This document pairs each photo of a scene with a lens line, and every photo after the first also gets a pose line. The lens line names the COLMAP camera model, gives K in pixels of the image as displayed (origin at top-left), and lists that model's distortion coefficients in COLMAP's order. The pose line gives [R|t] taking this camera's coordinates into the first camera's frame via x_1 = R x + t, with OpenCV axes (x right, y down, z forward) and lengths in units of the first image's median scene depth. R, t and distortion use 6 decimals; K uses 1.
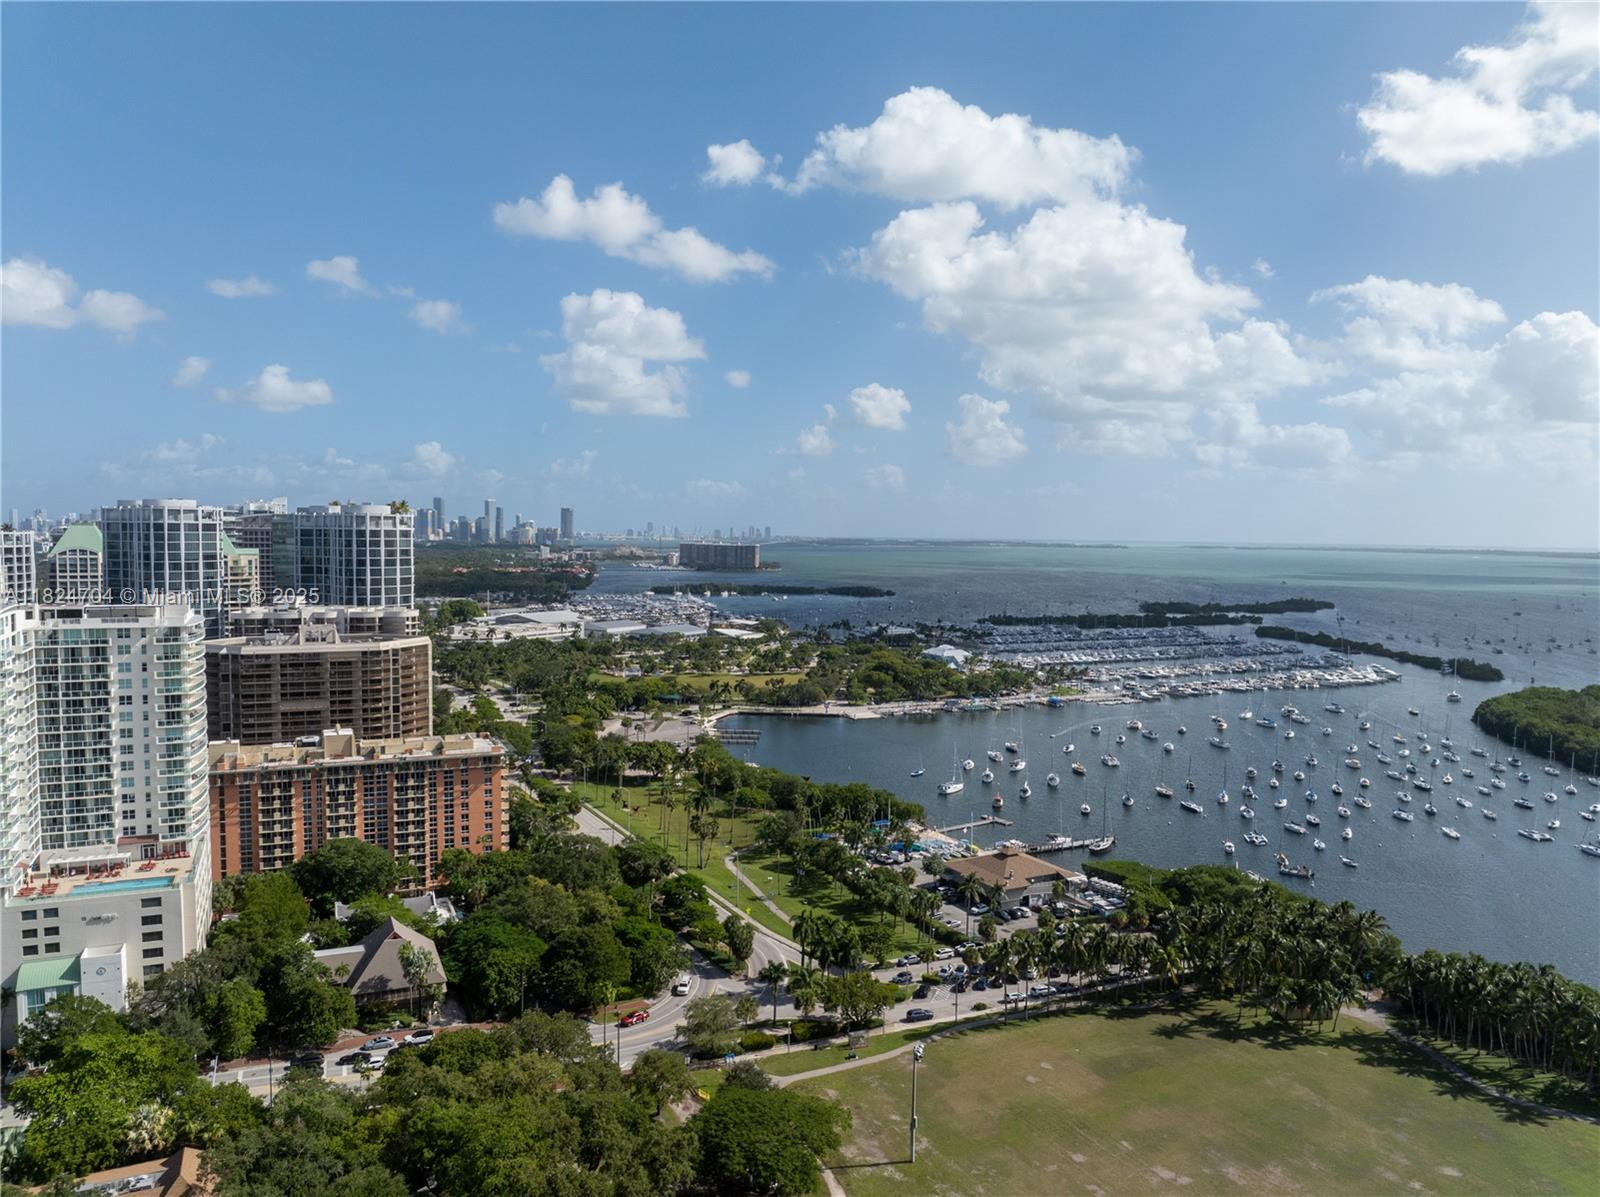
lens RADIAL K [[1122.5, 0, 800.7], [0, 1122.5, 591.6], [0, 0, 1]] dist [-0.036185, 0.000109]
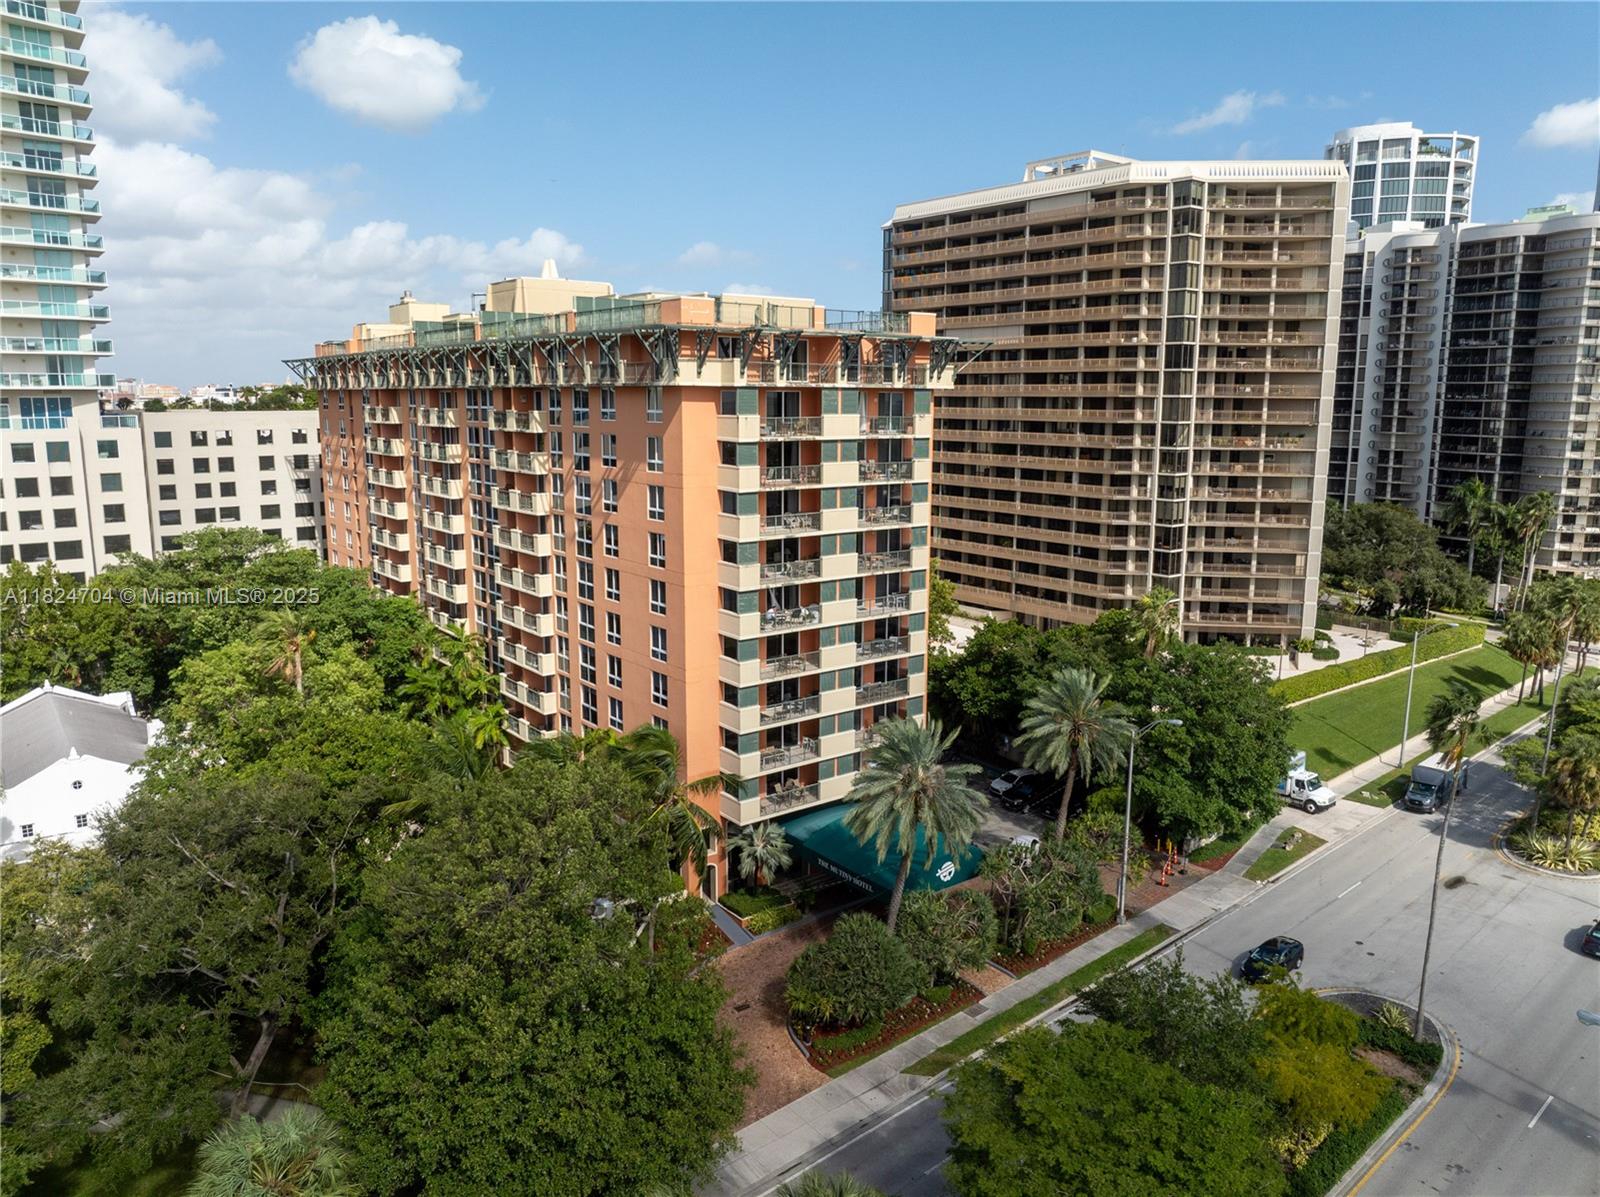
lens RADIAL K [[1122.5, 0, 800.7], [0, 1122.5, 591.6], [0, 0, 1]] dist [-0.036185, 0.000109]
pose [[0.228203, 0.154836, -0.961223, -0.030789], [-0.051247, 0.987815, 0.146953, 0.128253], [0.972264, 0.015725, 0.233357, 0.769223]]
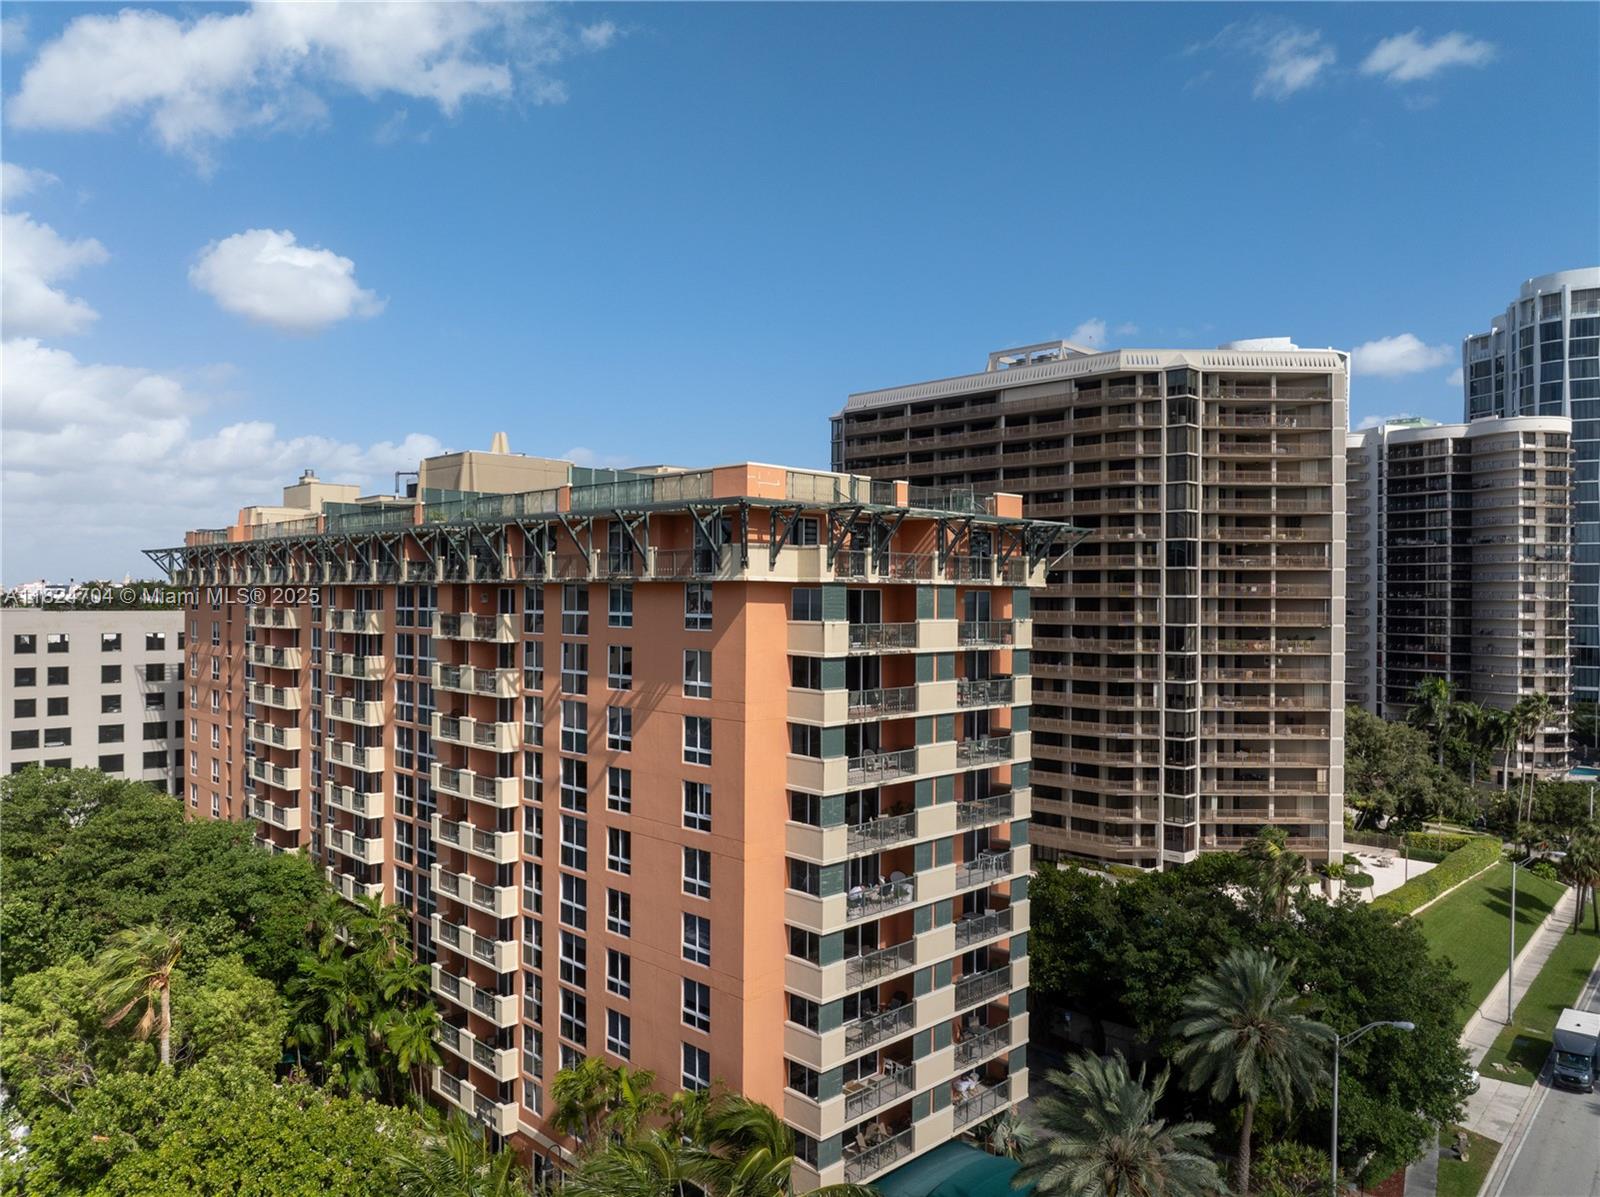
lens RADIAL K [[1122.5, 0, 800.7], [0, 1122.5, 591.6], [0, 0, 1]] dist [-0.036185, 0.000109]
pose [[0.344098, -0.016696, -0.938785, -0.087447], [-0.049547, 0.998126, -0.035912, 0.128621], [0.937626, 0.058872, 0.342626, 0.753291]]
